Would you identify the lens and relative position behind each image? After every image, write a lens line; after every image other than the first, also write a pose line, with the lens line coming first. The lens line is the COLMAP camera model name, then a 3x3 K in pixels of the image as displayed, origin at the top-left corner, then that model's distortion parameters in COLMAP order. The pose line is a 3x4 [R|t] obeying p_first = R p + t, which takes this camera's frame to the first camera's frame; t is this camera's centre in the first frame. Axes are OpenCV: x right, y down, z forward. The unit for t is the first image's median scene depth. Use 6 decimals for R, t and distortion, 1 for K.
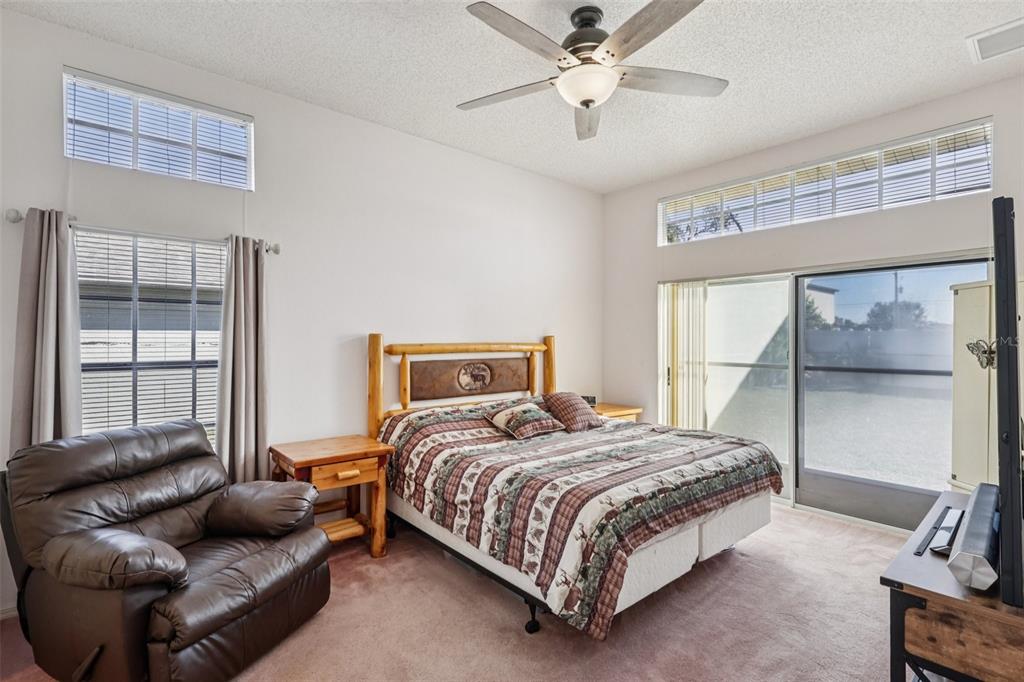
lens RADIAL K [[479.7, 0, 512.0], [0, 479.7, 341.0], [0, 0, 1]] dist [0.001985, 0.000084]
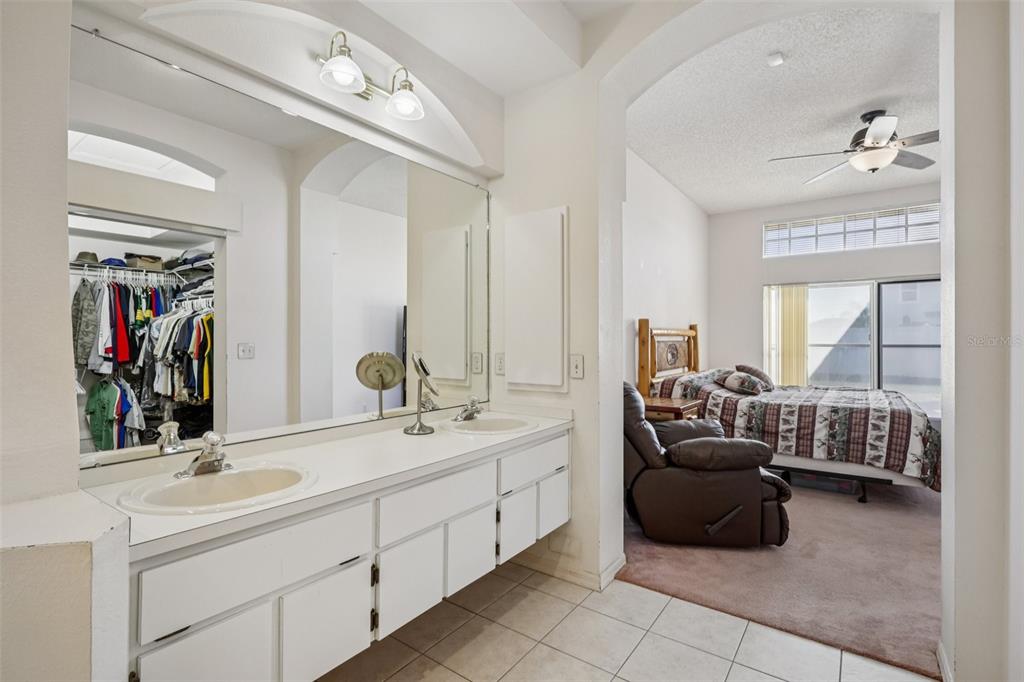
lens RADIAL K [[476.4, 0, 506.6], [0, 476.4, 337.9], [0, 0, 1]] dist [-0.002235, -0.000442]
pose [[0.971893, -0.000950, 0.235420, -1.357548], [0.002772, 0.999969, -0.007412, 0.064763], [-0.235406, 0.007856, 0.971865, -0.231828]]
